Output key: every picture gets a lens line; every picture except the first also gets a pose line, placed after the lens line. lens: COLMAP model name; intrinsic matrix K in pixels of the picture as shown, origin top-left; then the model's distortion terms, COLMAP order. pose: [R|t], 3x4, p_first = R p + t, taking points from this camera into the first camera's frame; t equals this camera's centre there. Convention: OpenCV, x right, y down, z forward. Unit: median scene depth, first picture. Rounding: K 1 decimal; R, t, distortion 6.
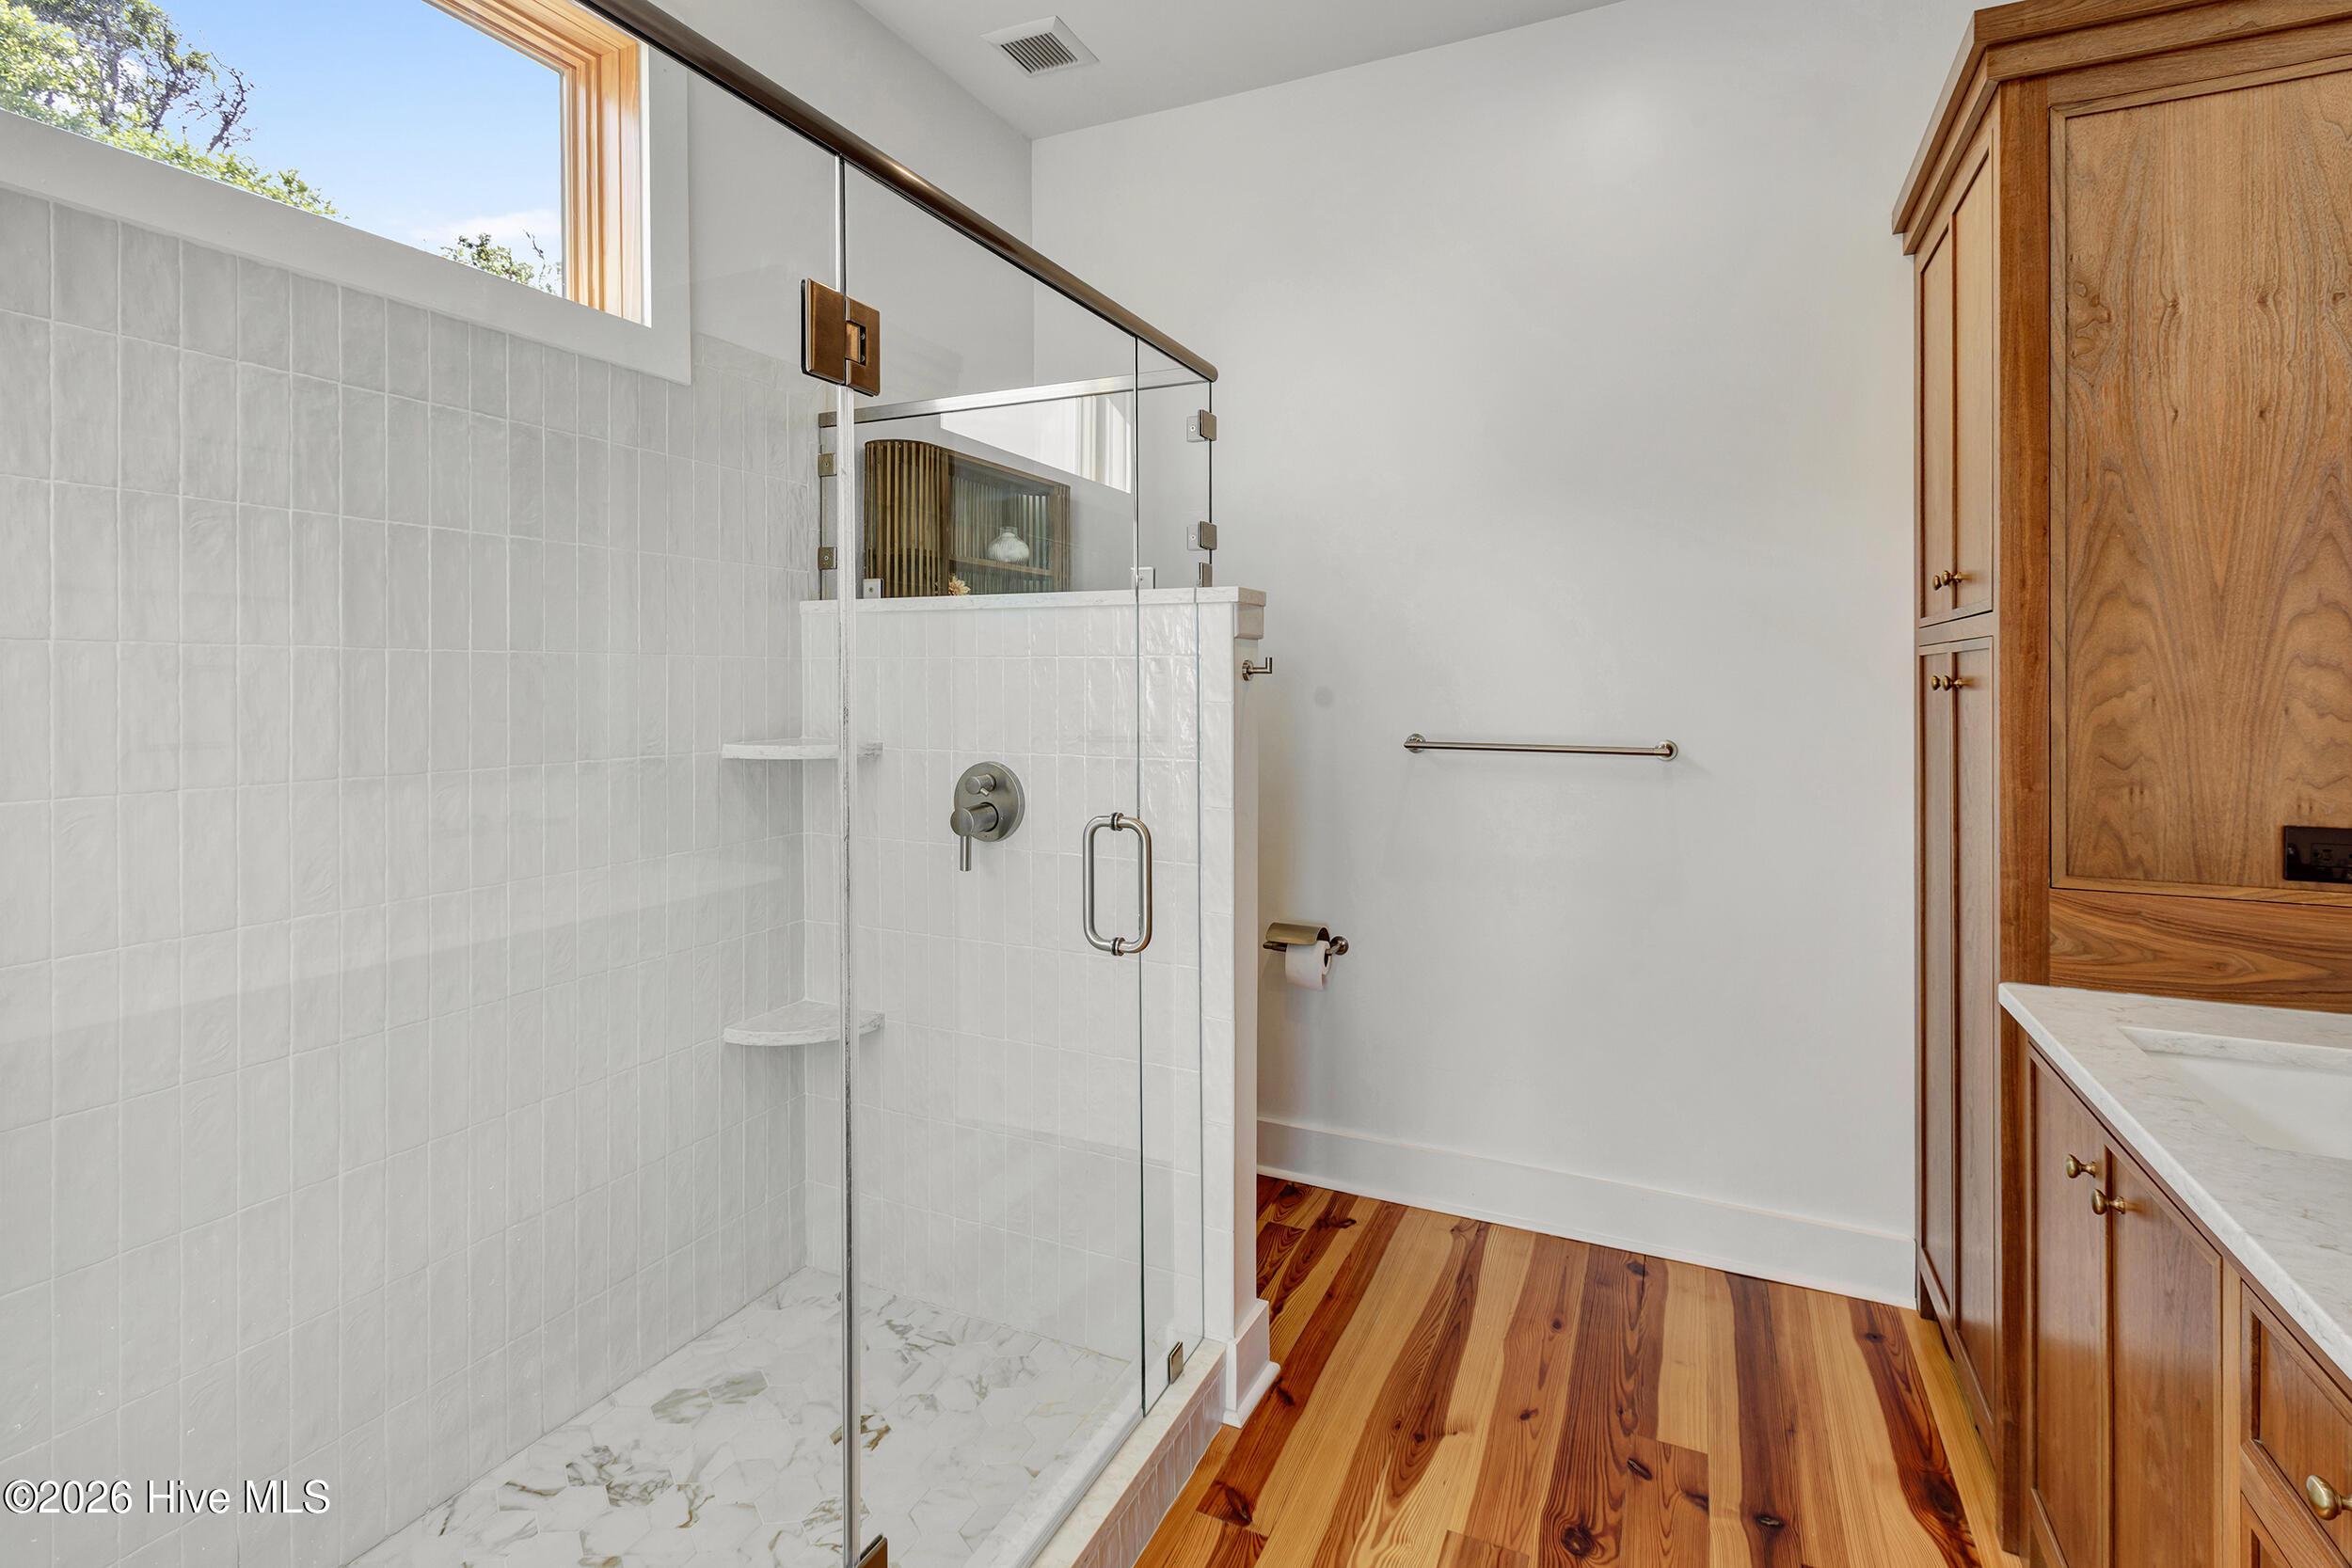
lens RADIAL K [[1098.2, 0, 1178.3], [0, 1098.2, 734.5], [0, 0, 1]] dist [-0.000944, 0.000107]
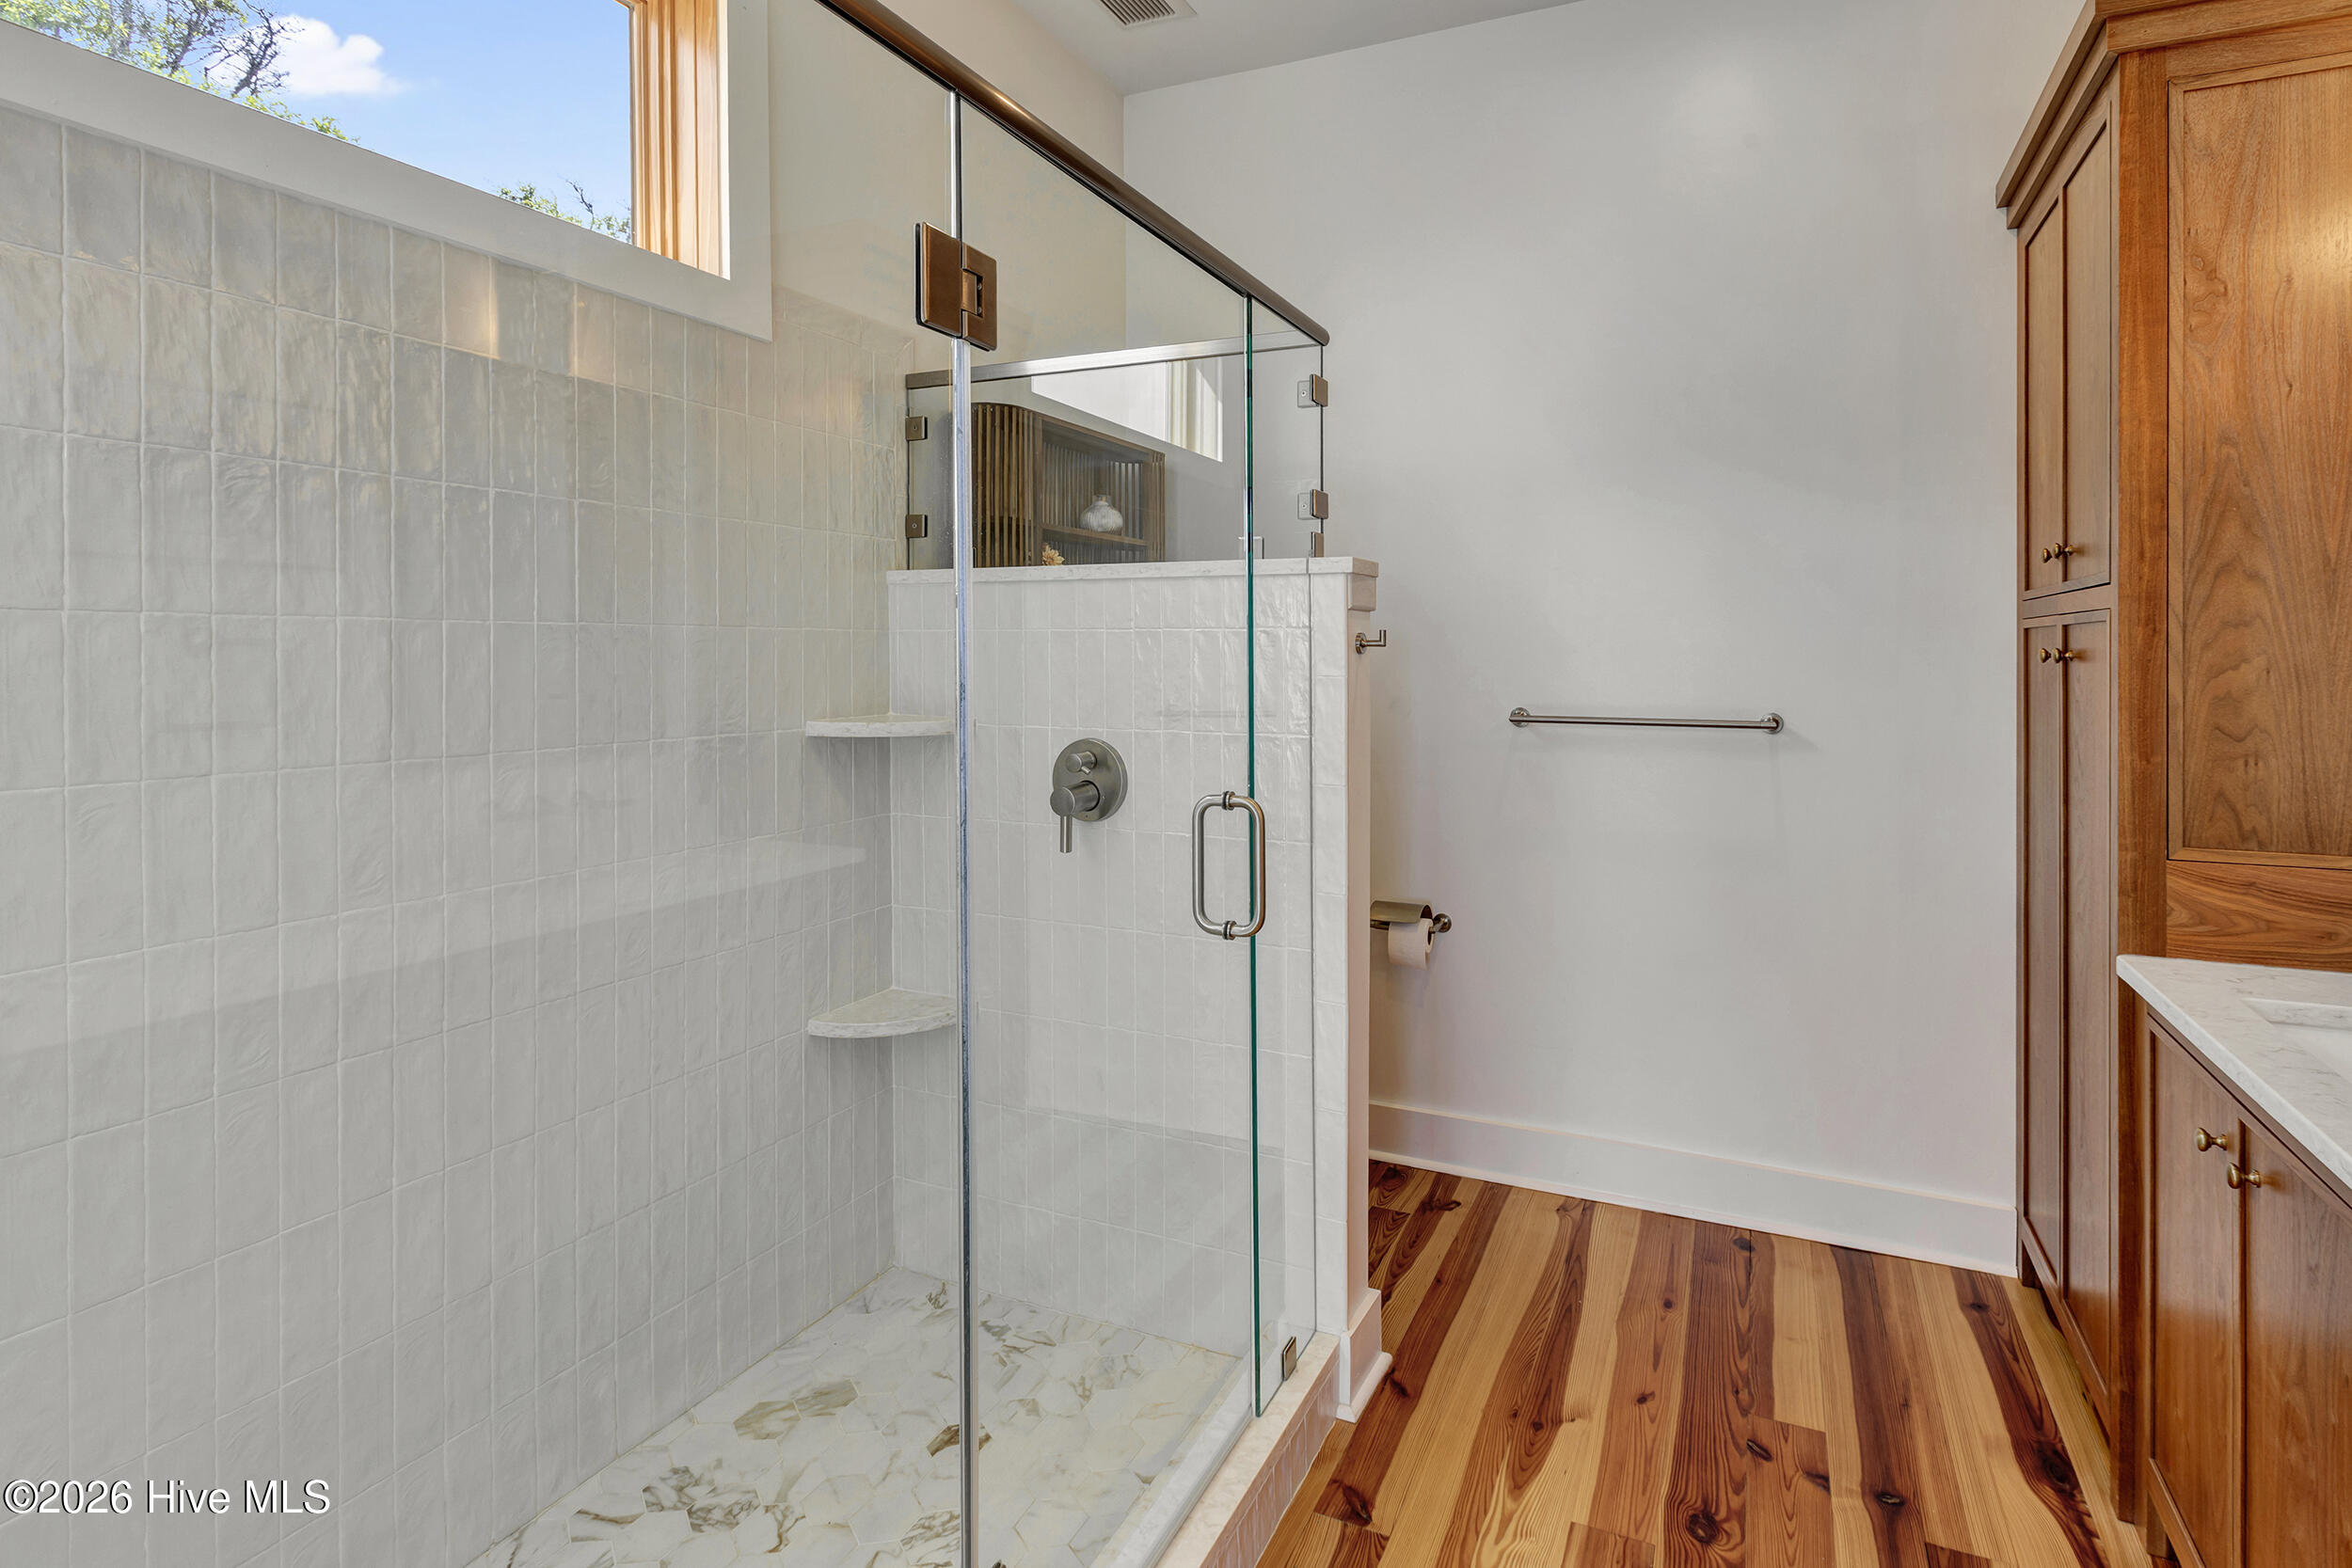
lens RADIAL K [[1010.3, 0, 1179.1], [0, 1010.3, 702.1], [0, 0, 1]] dist [-0.002376, 0.000259]
pose [[0.998733, -0.003602, 0.050197, -0.143862], [0.003575, 0.999993, 0.000625, -0.007607], [-0.050199, -0.000445, 0.998739, 0.117630]]
